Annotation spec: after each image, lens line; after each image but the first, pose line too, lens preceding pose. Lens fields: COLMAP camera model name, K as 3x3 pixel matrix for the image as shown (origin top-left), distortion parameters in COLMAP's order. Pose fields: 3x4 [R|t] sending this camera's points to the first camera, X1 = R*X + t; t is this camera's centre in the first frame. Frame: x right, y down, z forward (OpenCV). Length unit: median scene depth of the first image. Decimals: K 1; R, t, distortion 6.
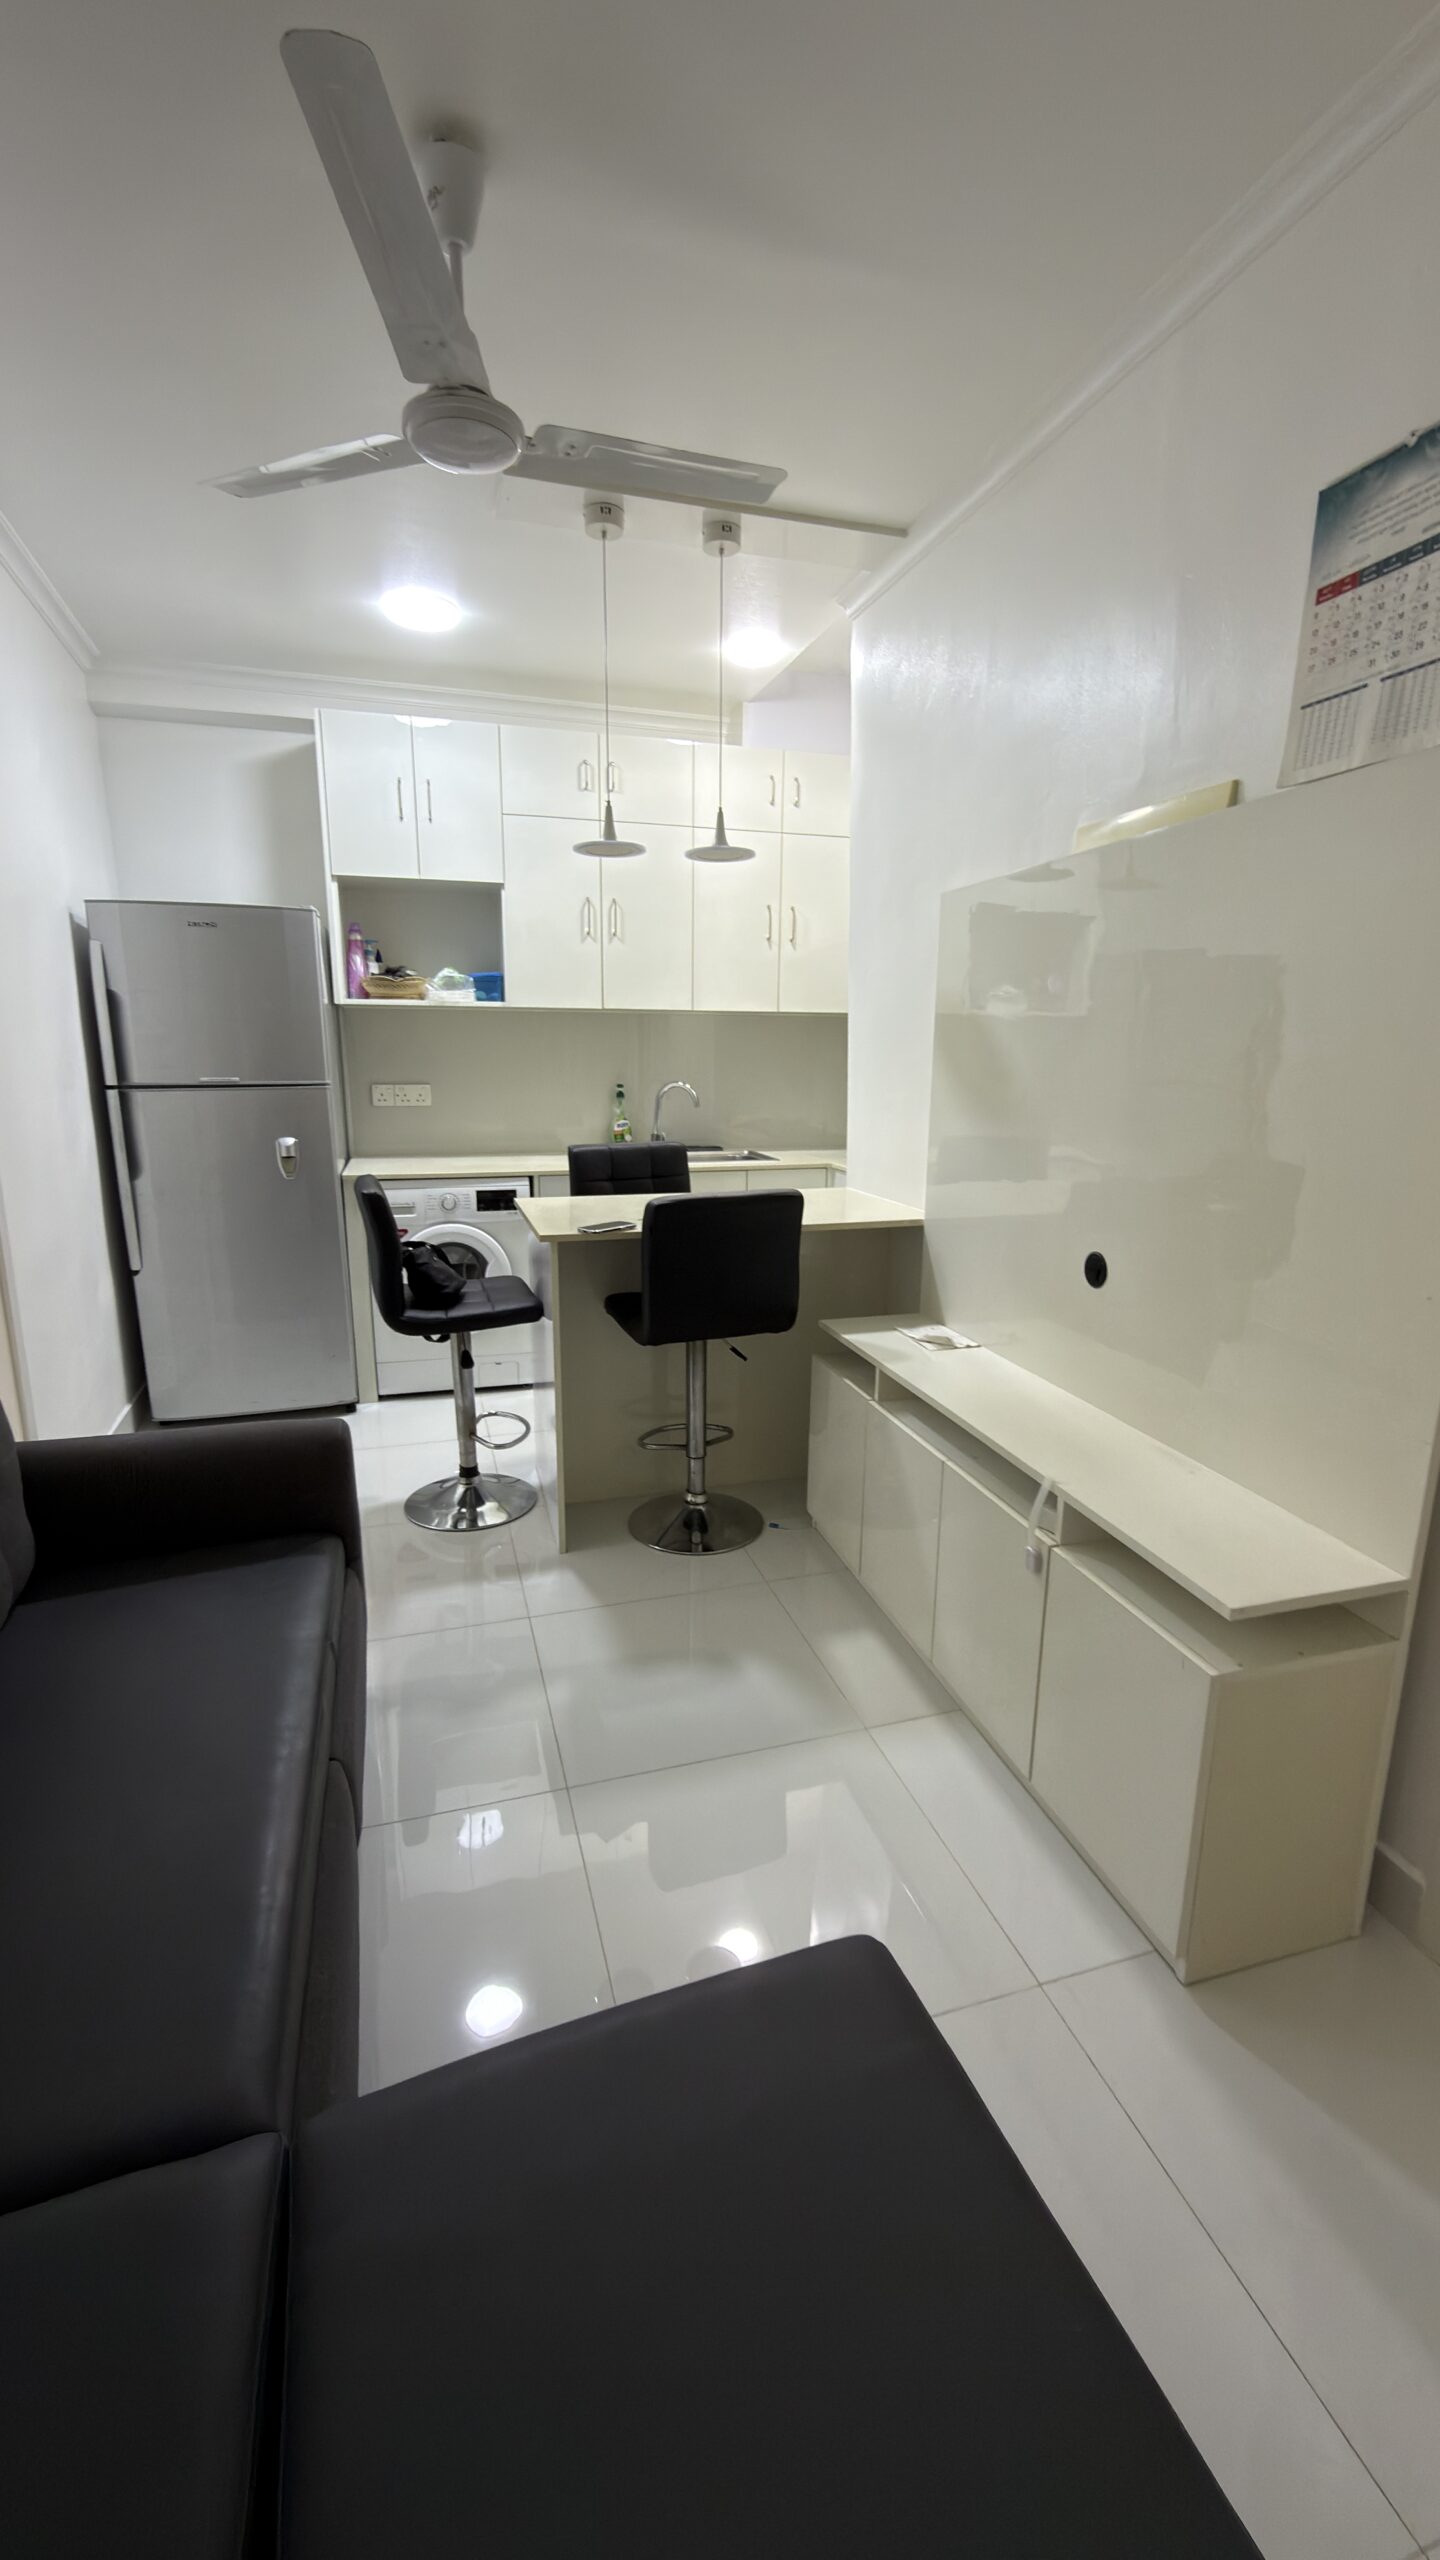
lens RADIAL K [[1022.9, 0, 711.4], [0, 1022.9, 1278.3], [0, 0, 1]] dist [0.001088, 0.000068]
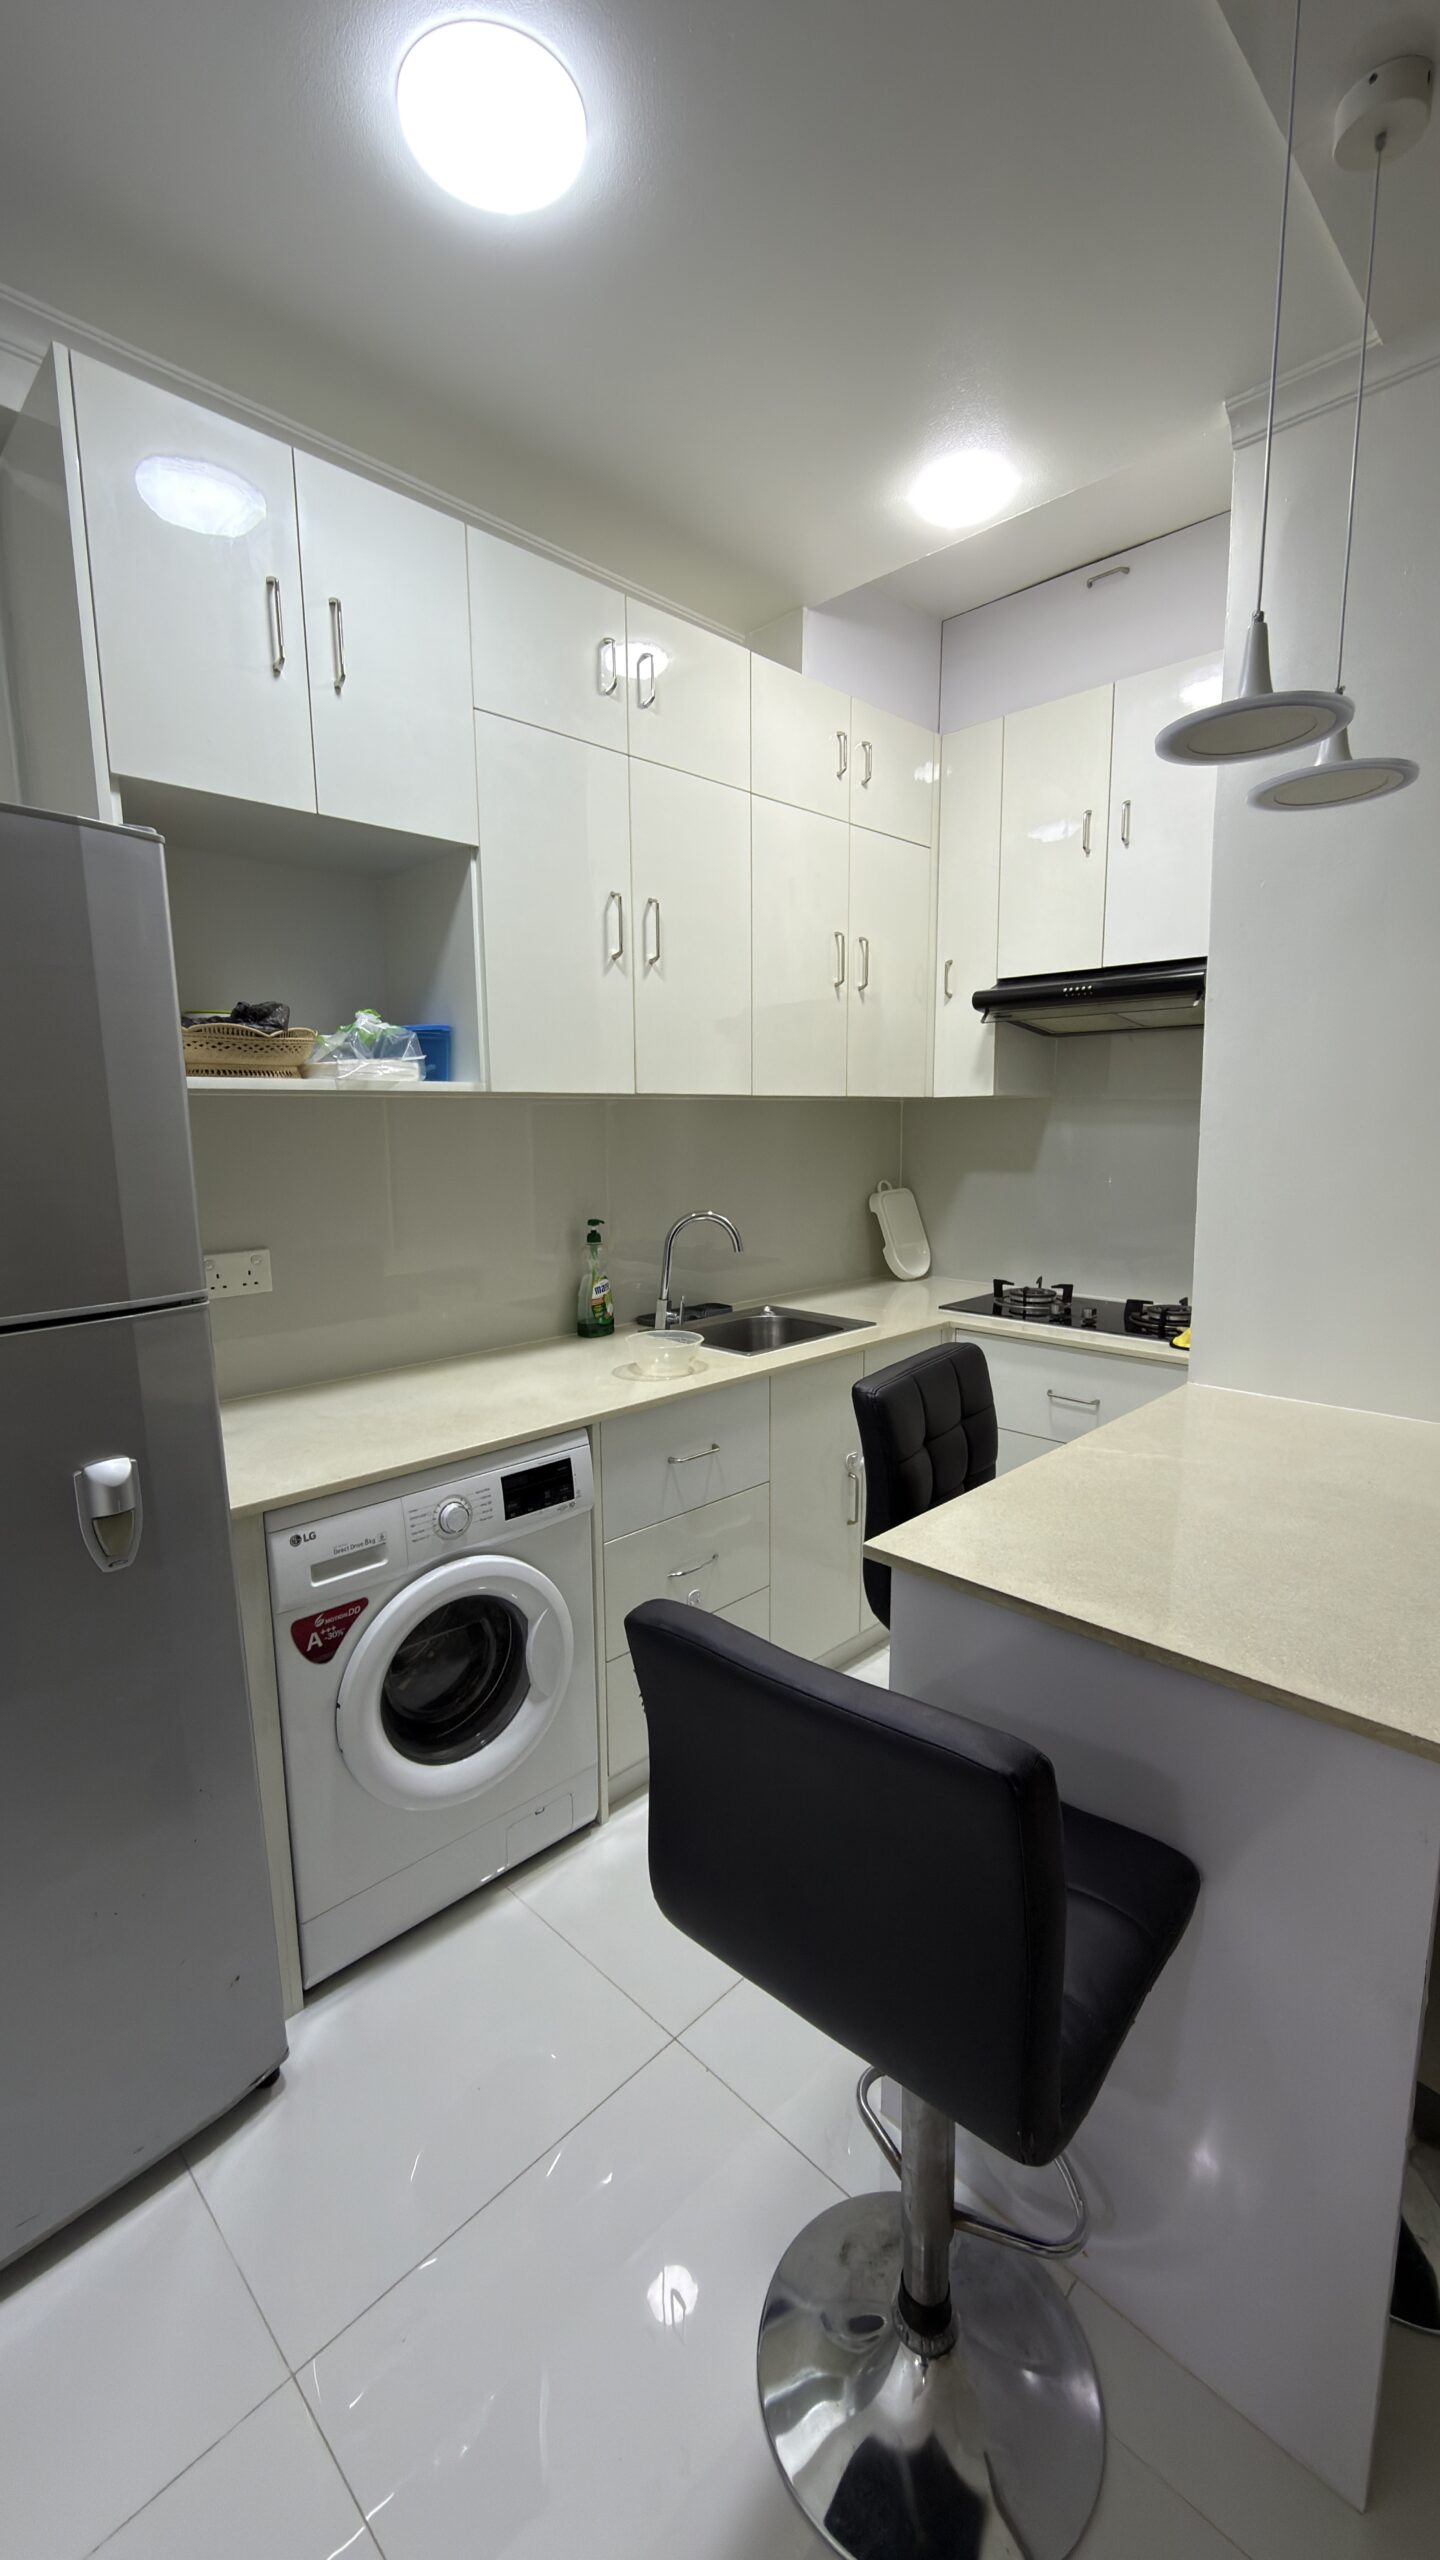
lens RADIAL K [[1022.9, 0, 729.3], [0, 1022.9, 1280.1], [0, 0, 1]] dist [0.001088, 0.000068]
pose [[0.873308, -0.092263, 0.478352, -0.346245], [0.124128, 0.991636, -0.035353, -0.142685], [-0.471089, 0.090251, 0.877456, 0.516704]]
